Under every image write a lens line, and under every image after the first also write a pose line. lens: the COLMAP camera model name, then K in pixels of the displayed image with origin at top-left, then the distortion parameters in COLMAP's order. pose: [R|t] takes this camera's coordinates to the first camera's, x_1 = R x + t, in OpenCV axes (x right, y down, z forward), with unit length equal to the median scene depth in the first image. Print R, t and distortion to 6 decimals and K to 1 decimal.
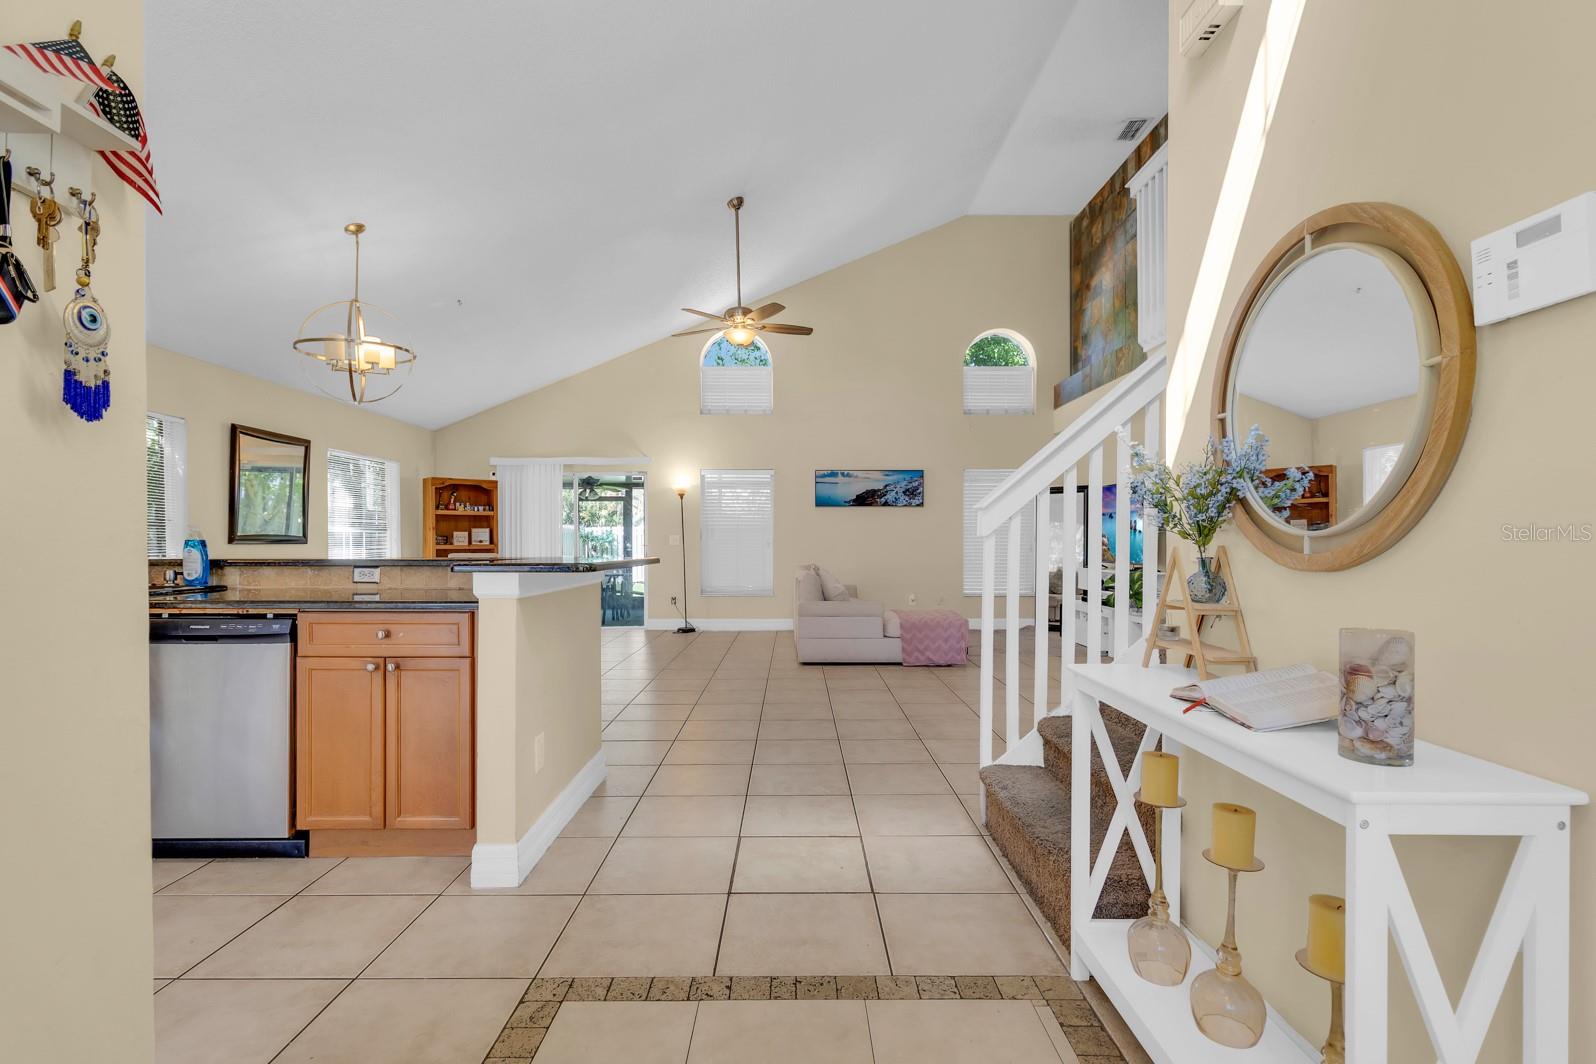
lens RADIAL K [[745.0, 0, 799.6], [0, 745.0, 542.6], [0, 0, 1]] dist [0.000595, 0.002554]
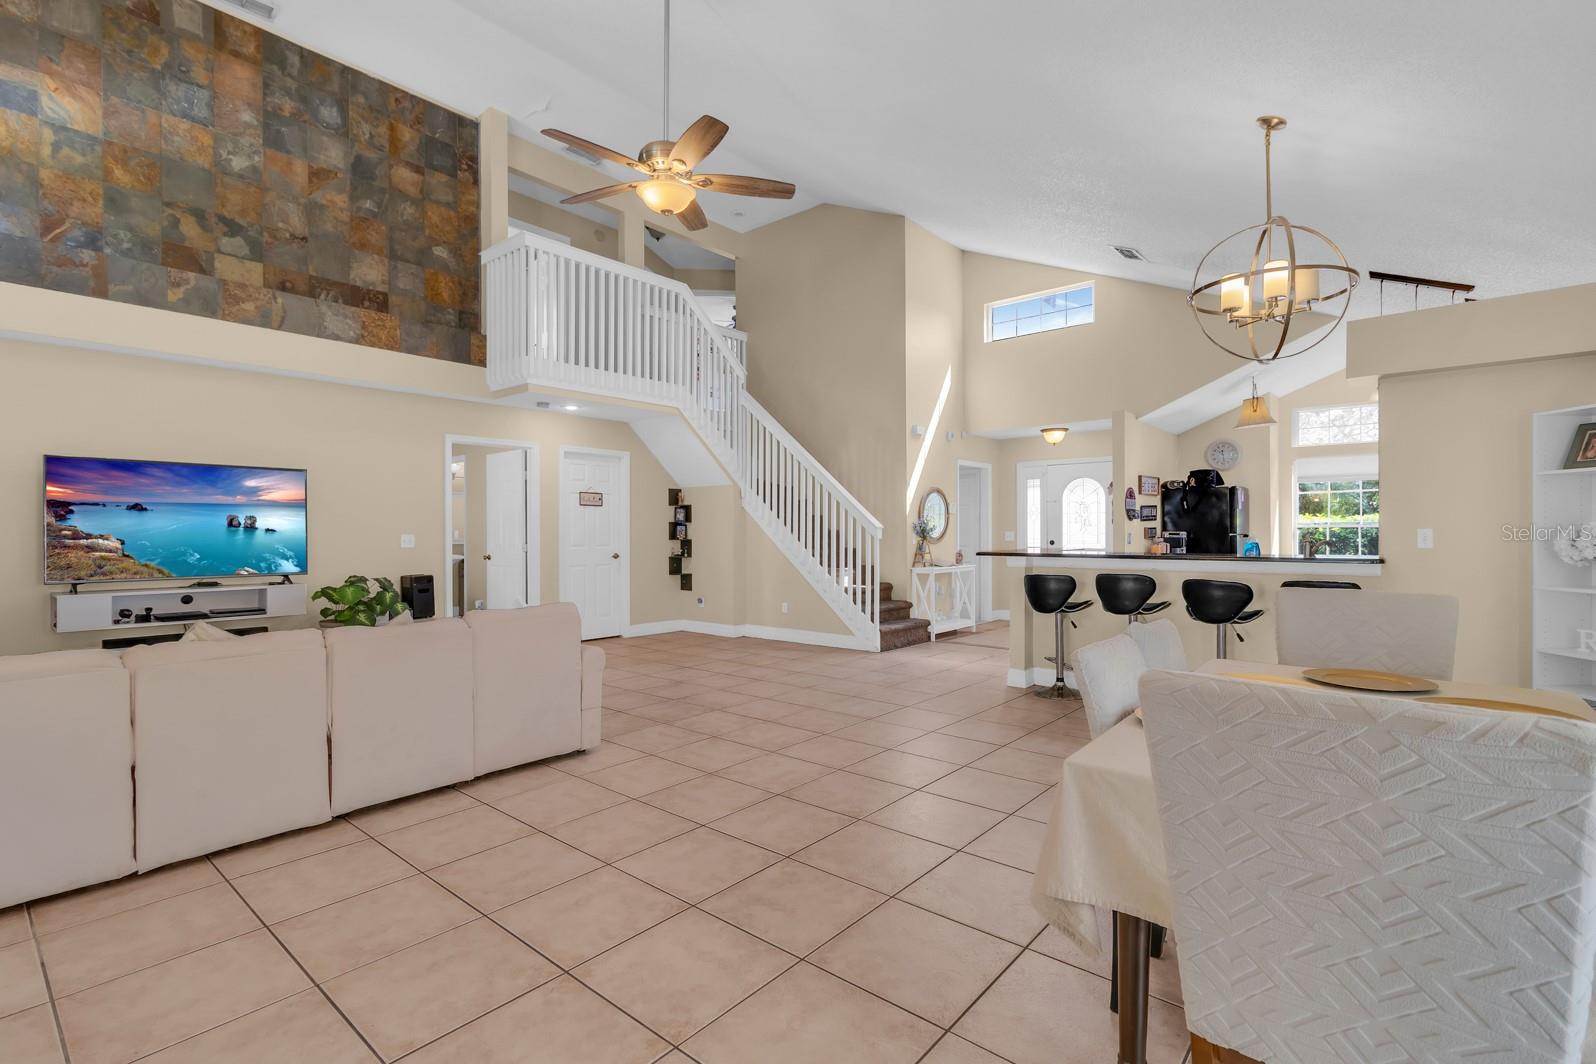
lens RADIAL K [[745.0, 0, 784.4], [0, 745.0, 529.0], [0, 0, 1]] dist [0.000595, 0.002554]
pose [[-0.747766, 0.006757, 0.663928, -0.373732], [0.004247, 0.999976, -0.005395, -0.010640], [-0.663949, -0.001215, -0.747777, 0.970907]]
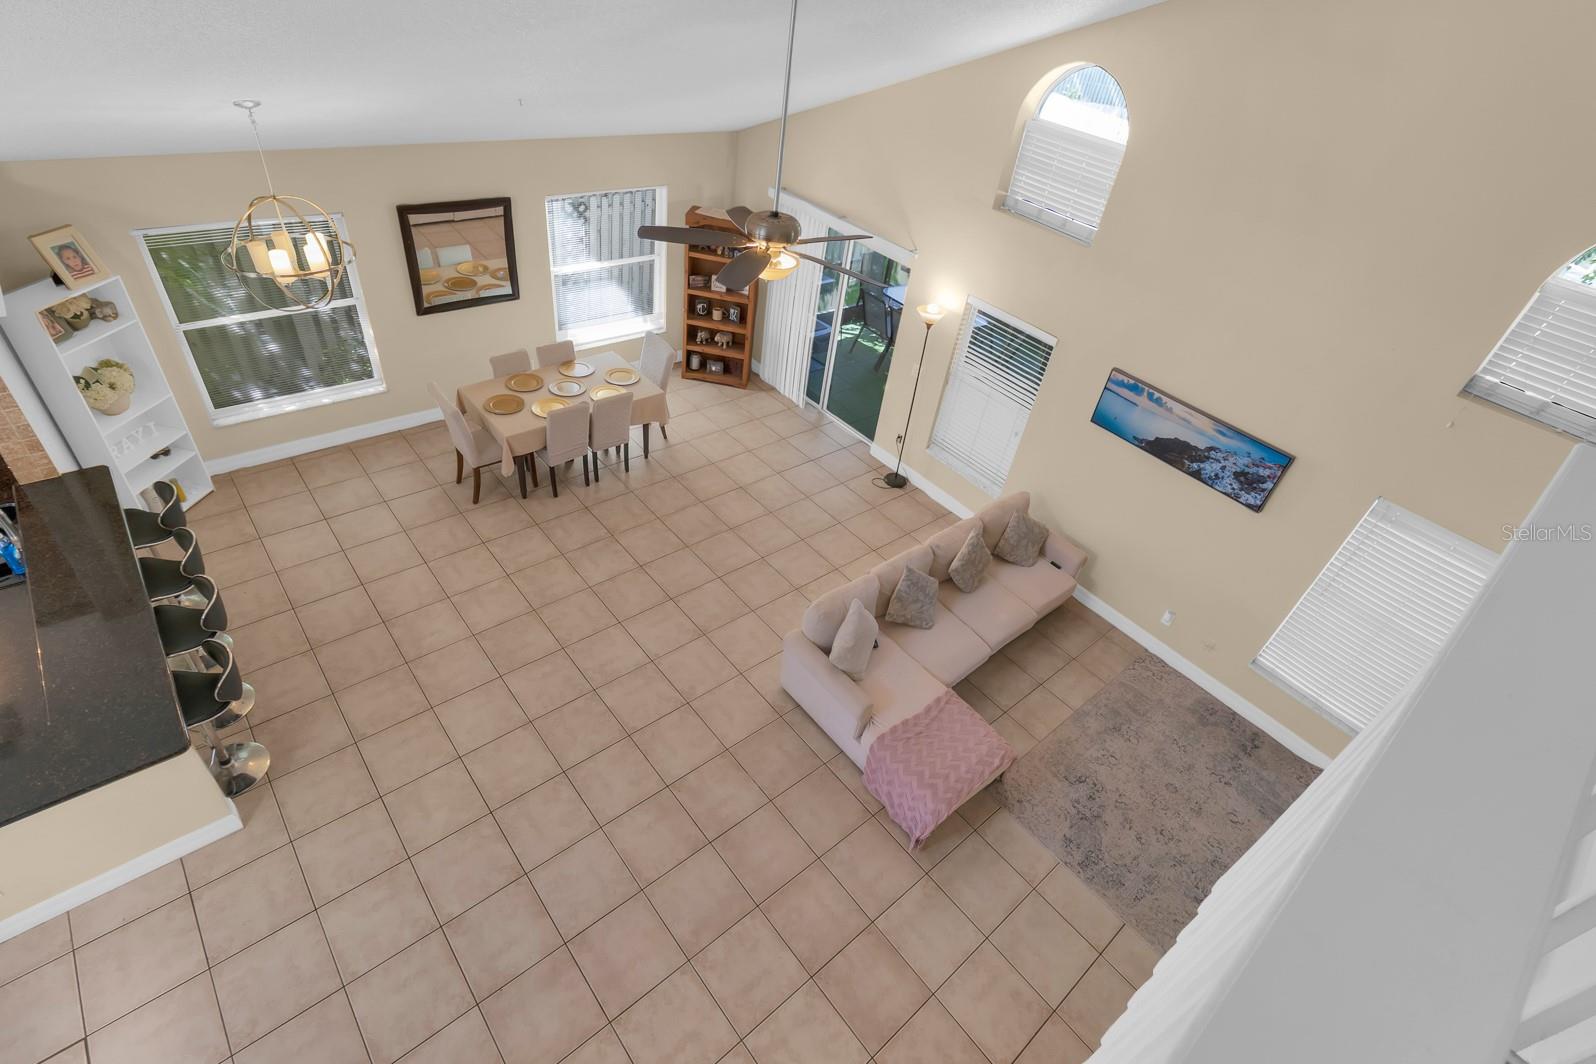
lens RADIAL K [[745.0, 0, 805.1], [0, 745.0, 535.3], [0, 0, 1]] dist [0.000595, 0.002554]
pose [[0.640551, 0.551186, -0.534686, 0.259471], [-0.135461, 0.766466, 0.627838, -0.340915], [0.755874, -0.329733, 0.565624, 0.439814]]
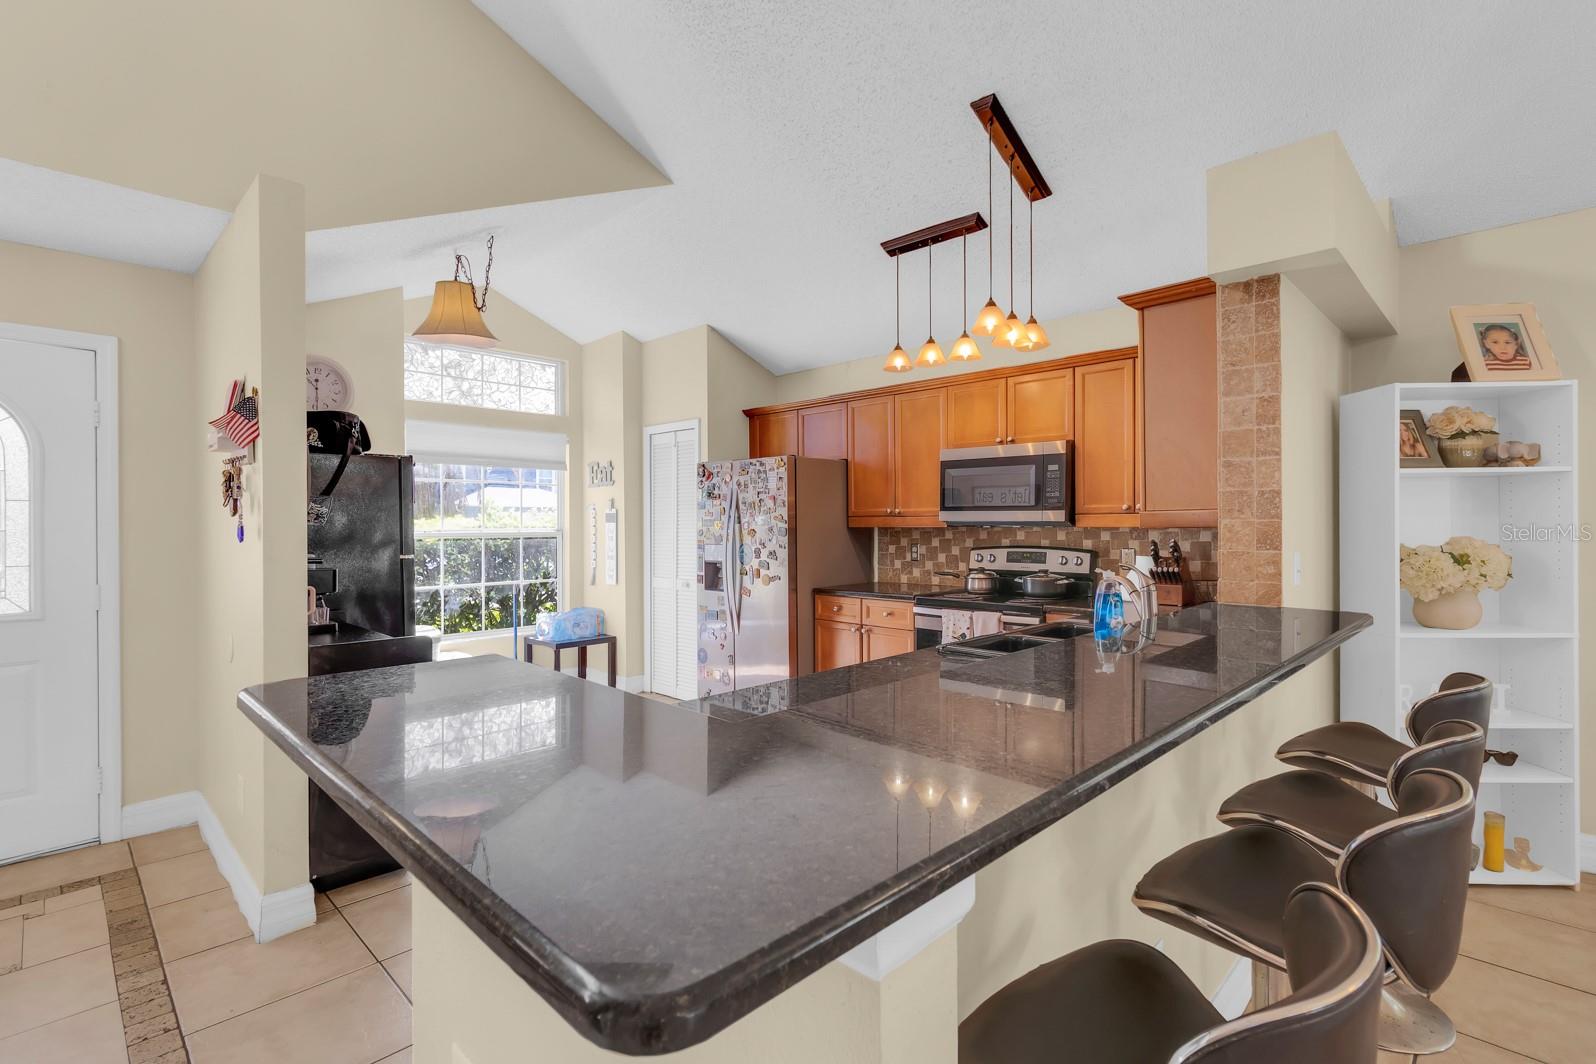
lens RADIAL K [[745.0, 0, 794.5], [0, 745.0, 523.0], [0, 0, 1]] dist [0.000595, 0.002554]
pose [[-0.707154, 0.007712, -0.707018, -0.045336], [0.008364, 0.999962, 0.002542, -0.024729], [0.707010, -0.004116, -0.707191, 0.422854]]
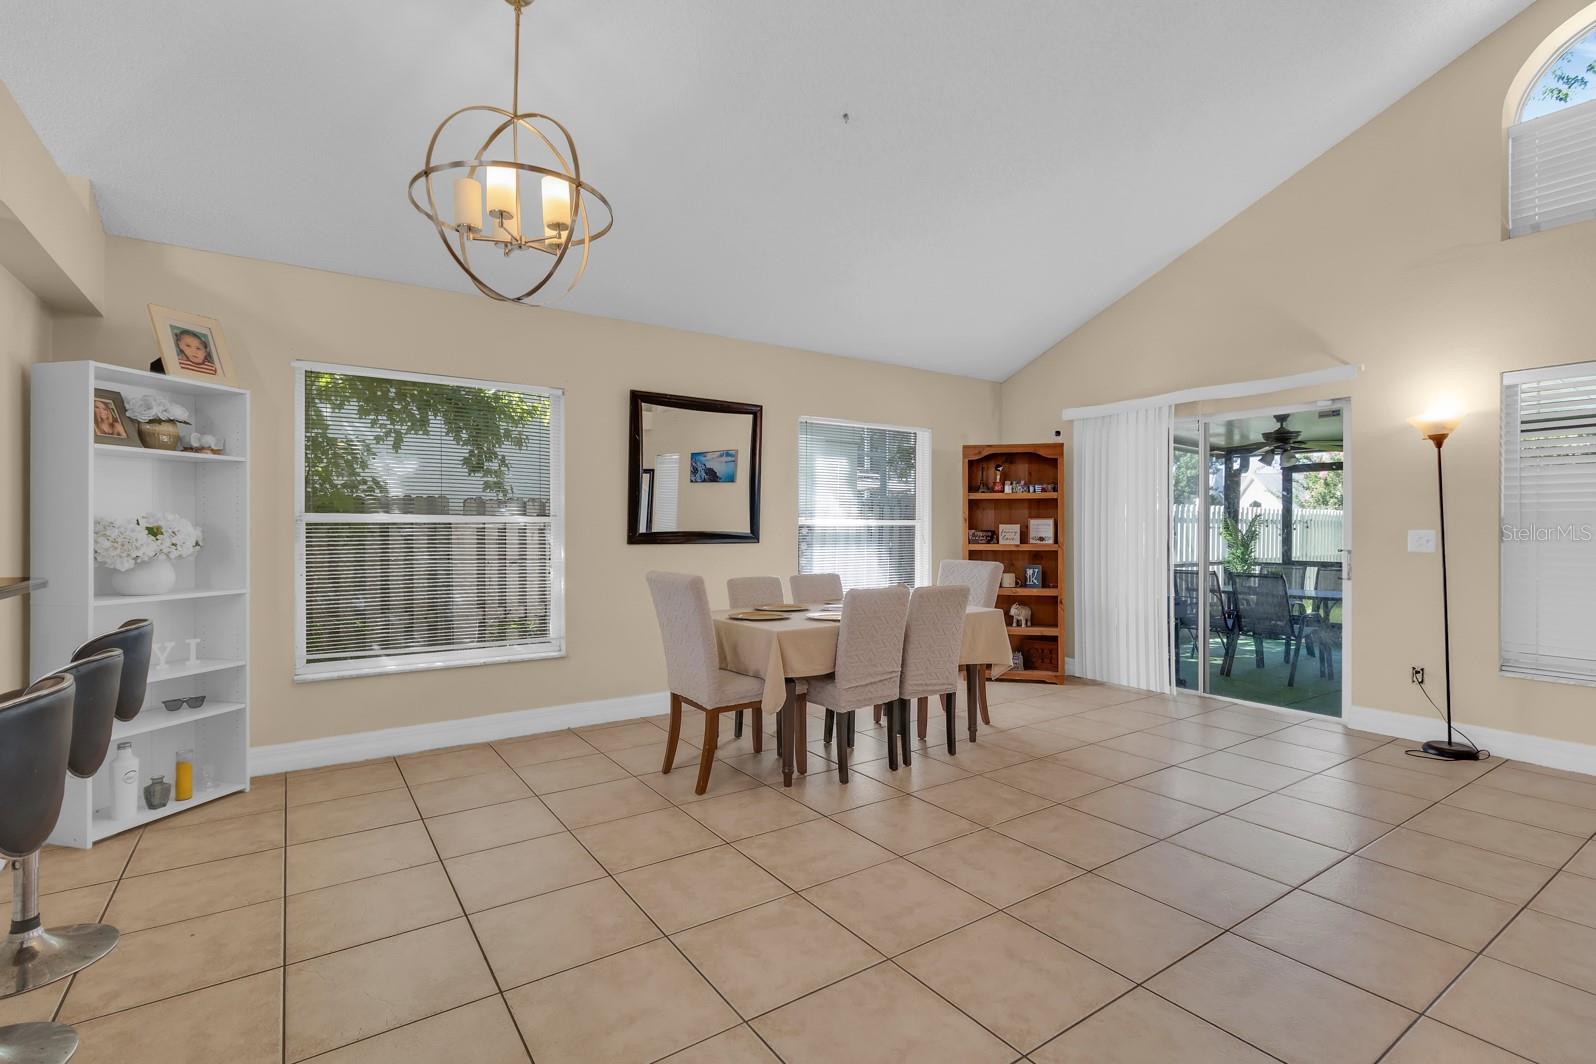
lens RADIAL K [[745.0, 0, 805.6], [0, 745.0, 532.0], [0, 0, 1]] dist [0.000595, 0.002554]
pose [[0.563576, 0.005061, -0.826049, -0.006058], [-0.002686, 0.999987, 0.004294, -0.009581], [0.826060, -0.000201, 0.563582, 0.451382]]
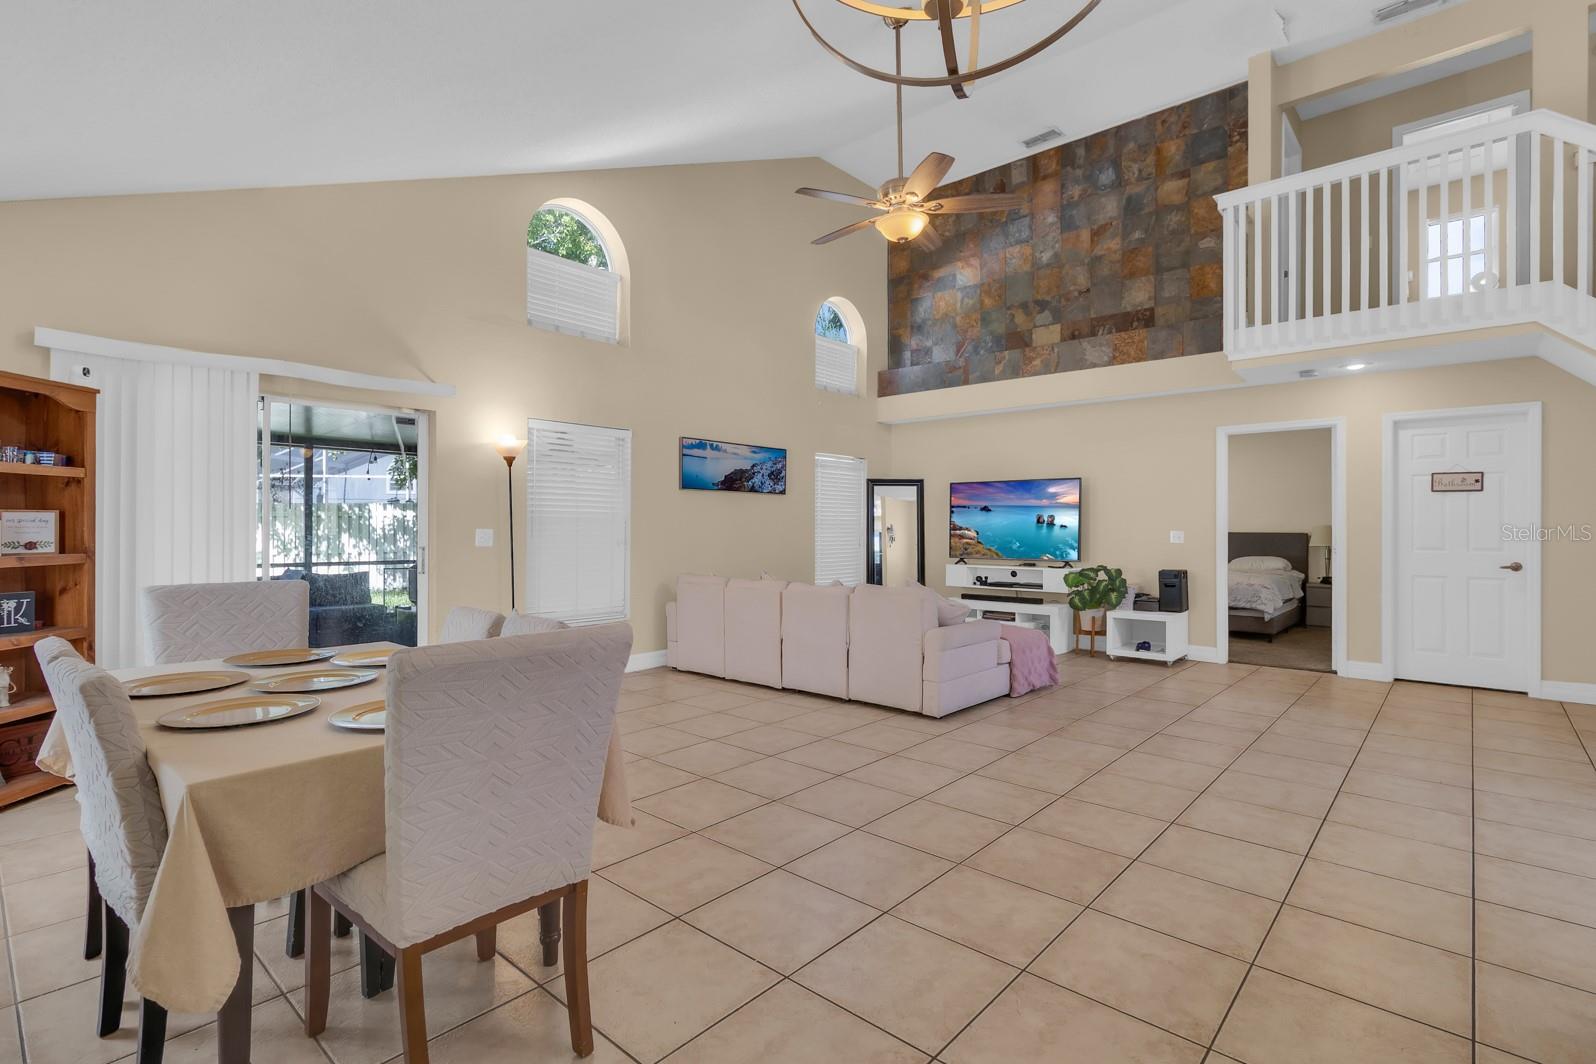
lens RADIAL K [[745.0, 0, 803.5], [0, 745.0, 522.5], [0, 0, 1]] dist [0.000595, 0.002554]
pose [[0.671929, 0.008935, 0.740561, -0.429685], [-0.004104, 0.999957, -0.008342, -0.011116], [-0.740604, 0.002566, 0.671937, 0.447412]]
